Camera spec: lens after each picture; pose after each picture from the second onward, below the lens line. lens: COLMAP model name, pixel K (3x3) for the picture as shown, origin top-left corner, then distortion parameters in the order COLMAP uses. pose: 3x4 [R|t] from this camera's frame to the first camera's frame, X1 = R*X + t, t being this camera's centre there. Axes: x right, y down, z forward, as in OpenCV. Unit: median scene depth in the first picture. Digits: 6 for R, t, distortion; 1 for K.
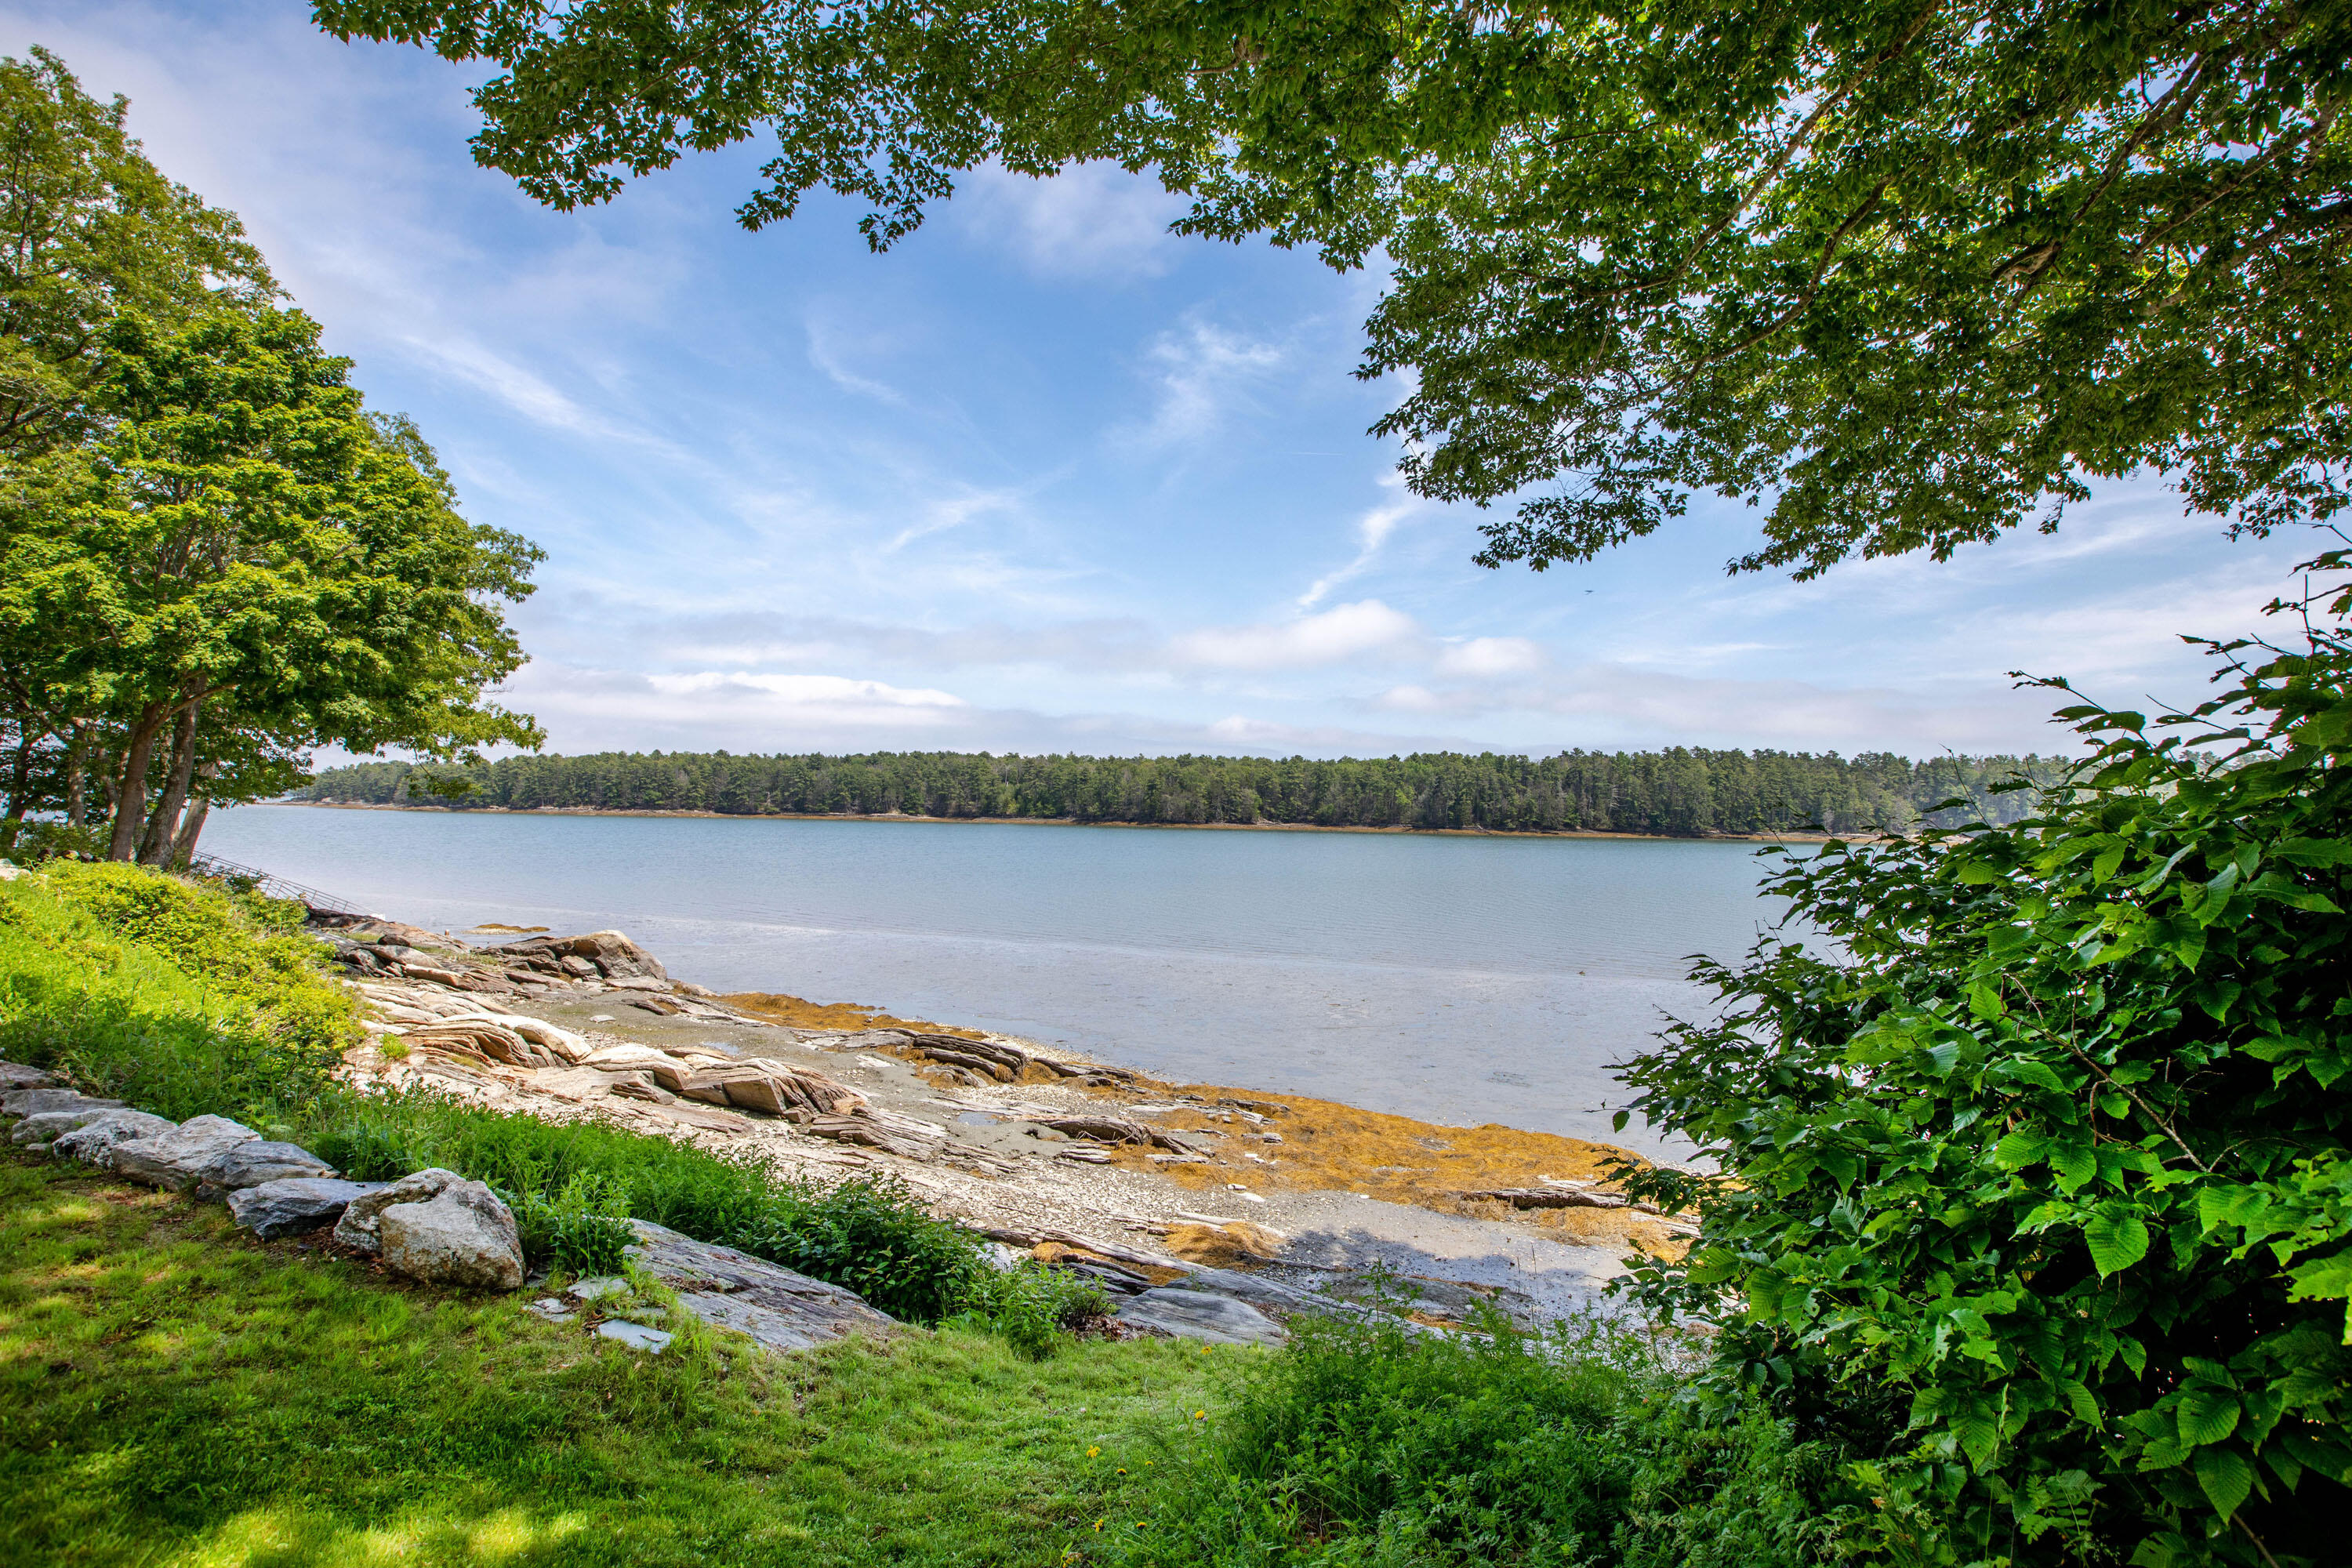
lens RADIAL K [[1219.4, 0, 1215.5], [0, 1219.4, 778.0], [0, 0, 1]] dist [-0.013413, 0.019340]
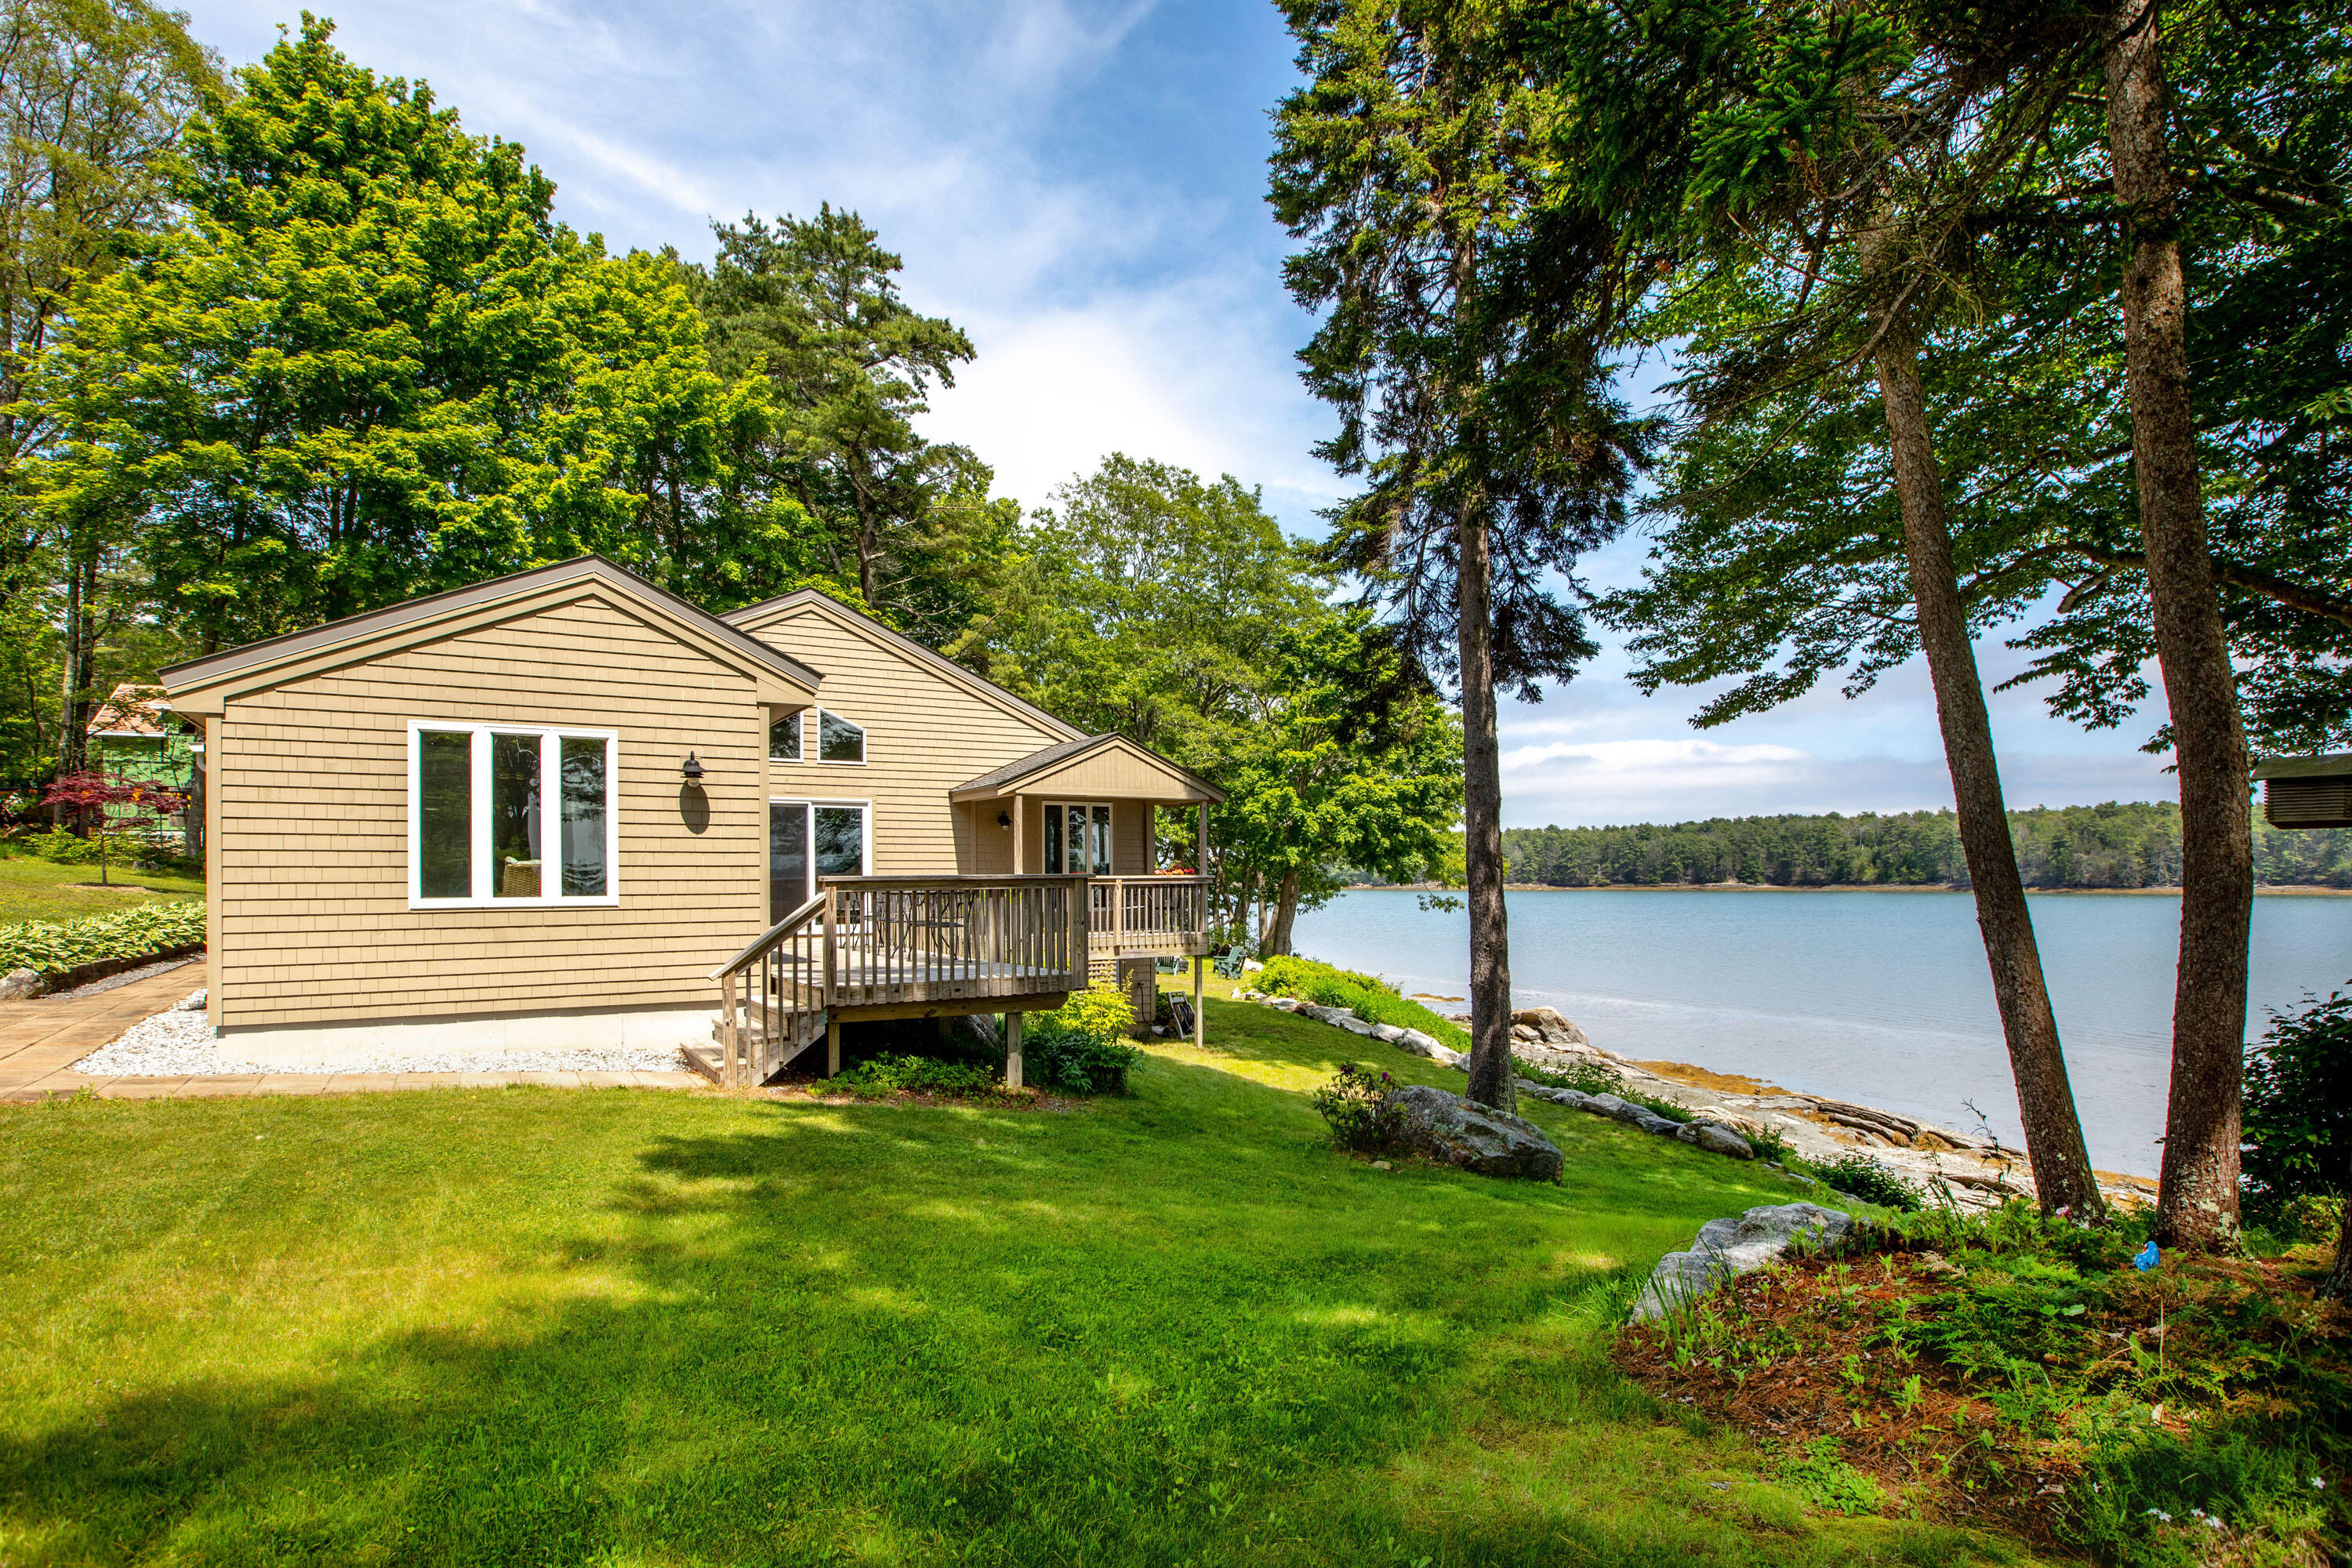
lens RADIAL K [[1219.4, 0, 1209.8], [0, 1219.4, 870.8], [0, 0, 1]] dist [-0.013413, 0.019340]
pose [[0.788642, -0.027249, -0.614248, 0.041949], [0.038202, 0.999259, 0.004720, -0.065711], [0.613664, -0.027188, 0.789099, -0.412368]]
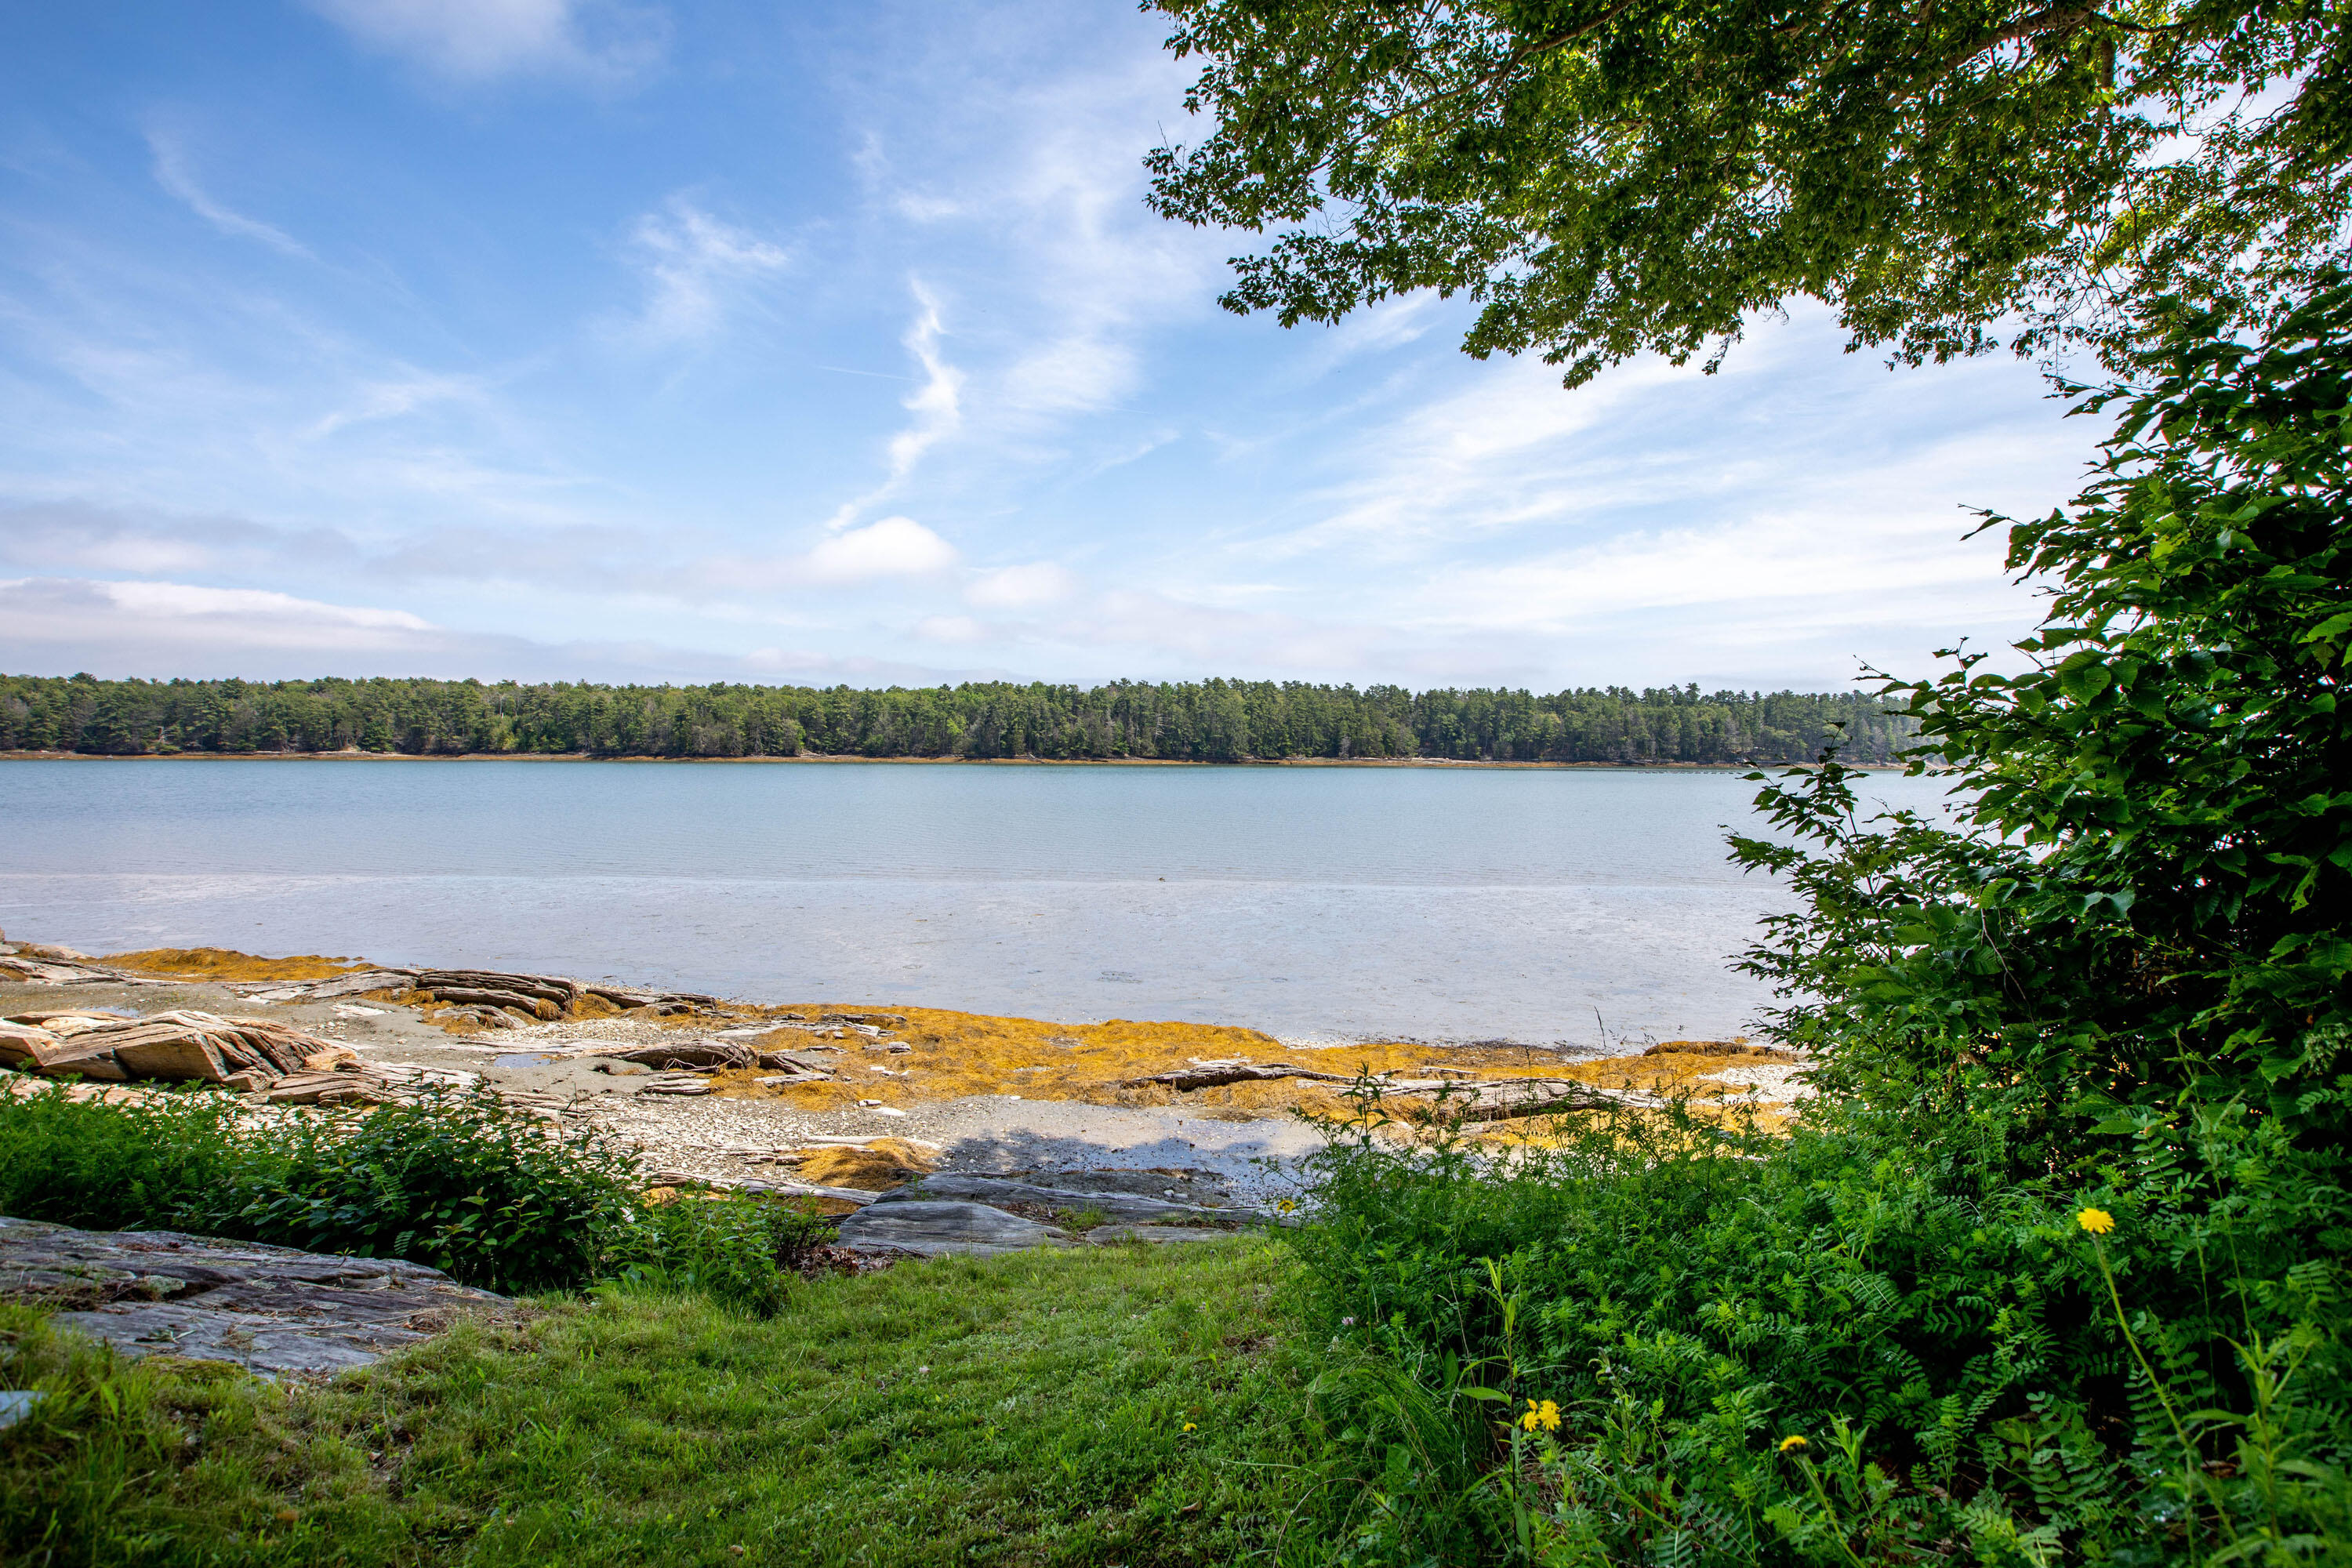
lens RADIAL K [[1219.4, 0, 1204.4], [0, 1219.4, 782.1], [0, 0, 1]] dist [-0.013413, 0.019340]
pose [[0.937993, -0.022438, 0.345928, -0.038124], [0.001440, 0.998147, 0.060838, 0.039972], [-0.346652, -0.056568, 0.936286, 0.085653]]
